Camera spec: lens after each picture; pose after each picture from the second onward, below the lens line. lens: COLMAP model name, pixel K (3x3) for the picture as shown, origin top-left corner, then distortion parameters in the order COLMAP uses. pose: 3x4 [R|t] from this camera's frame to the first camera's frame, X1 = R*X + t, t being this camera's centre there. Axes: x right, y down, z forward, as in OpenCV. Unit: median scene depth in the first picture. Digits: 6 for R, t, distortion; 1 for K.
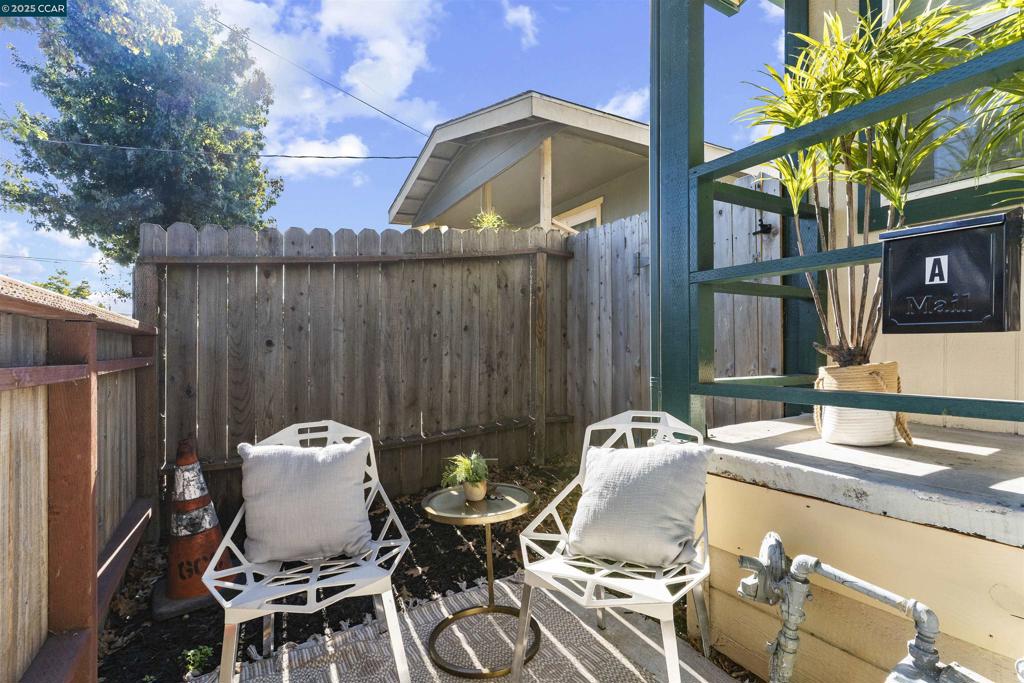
lens RADIAL K [[497.4, 0, 512.0], [0, 497.4, 341.5], [0, 0, 1]] dist [0.004497, 0.000266]
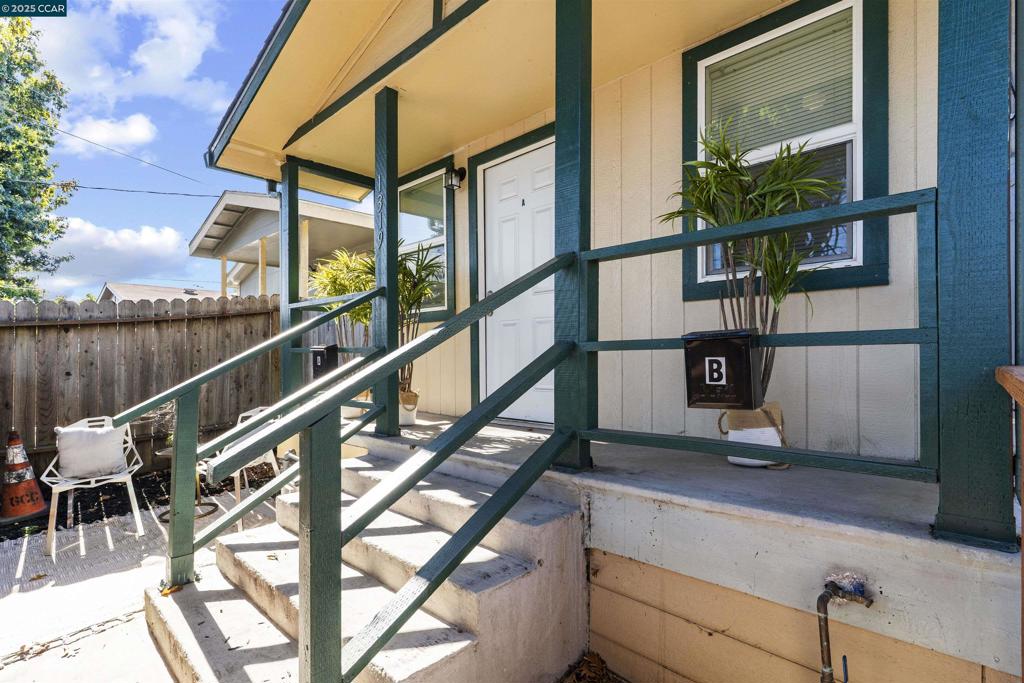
lens RADIAL K [[490.8, 0, 513.7], [0, 490.8, 348.5], [0, 0, 1]] dist [0.000484, -0.000631]
pose [[0.955991, 0.004657, 0.293358, 0.416489], [-0.005354, 0.999984, 0.001571, -0.087777], [-0.293346, -0.003073, 0.956001, -0.922920]]
